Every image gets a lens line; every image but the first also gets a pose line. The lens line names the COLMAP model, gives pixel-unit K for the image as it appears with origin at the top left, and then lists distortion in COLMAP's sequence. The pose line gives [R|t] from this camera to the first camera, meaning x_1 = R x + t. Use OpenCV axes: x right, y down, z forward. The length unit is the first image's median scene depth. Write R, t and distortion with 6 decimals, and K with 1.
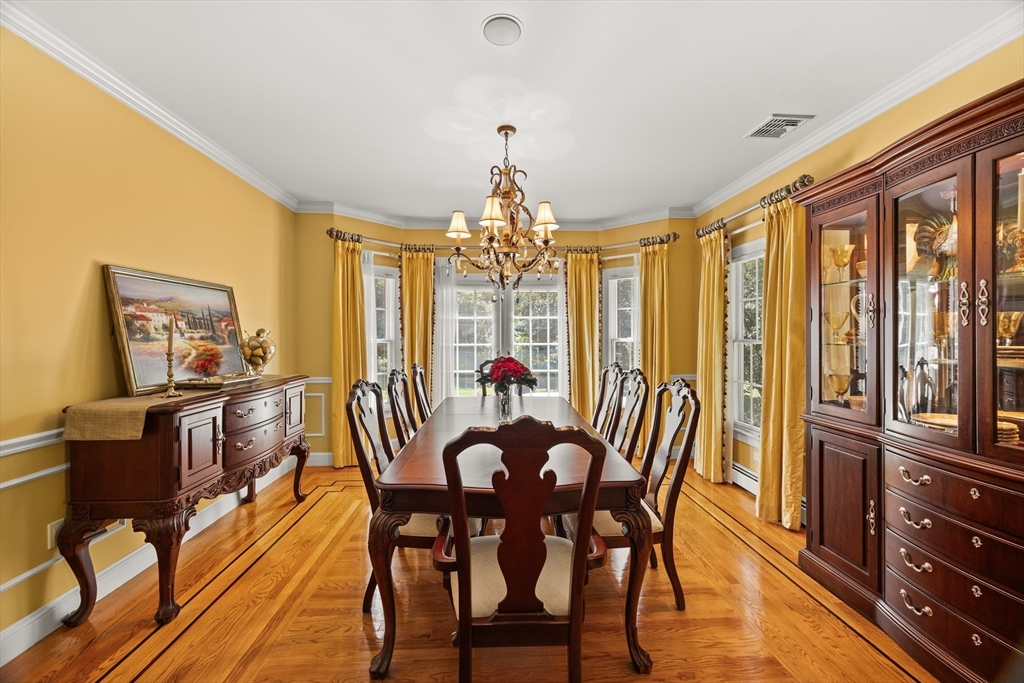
lens RADIAL K [[403.5, 0, 510.9], [0, 403.5, 334.0], [0, 0, 1]] dist [-0.001377, 0.000129]
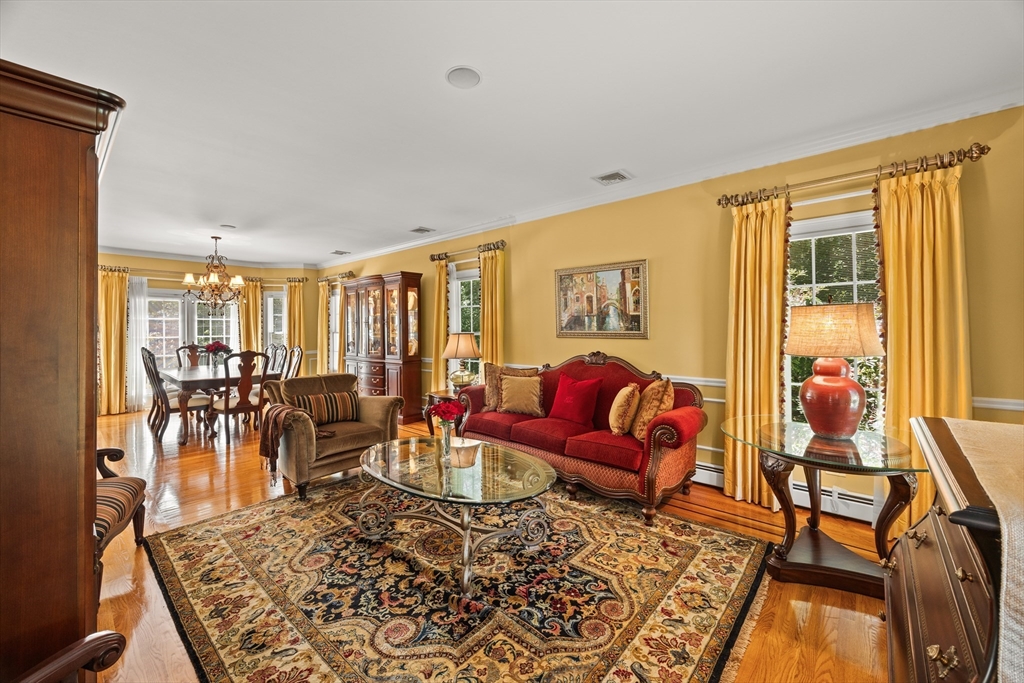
lens RADIAL K [[405.6, 0, 511.6], [0, 405.6, 326.8], [0, 0, 1]] dist [-0.000693, -0.000005]
pose [[0.704573, 0.001027, 0.709631, -0.269480], [0.003297, 0.999983, -0.004721, -0.000055], [-0.709624, 0.005666, 0.704558, -1.025353]]
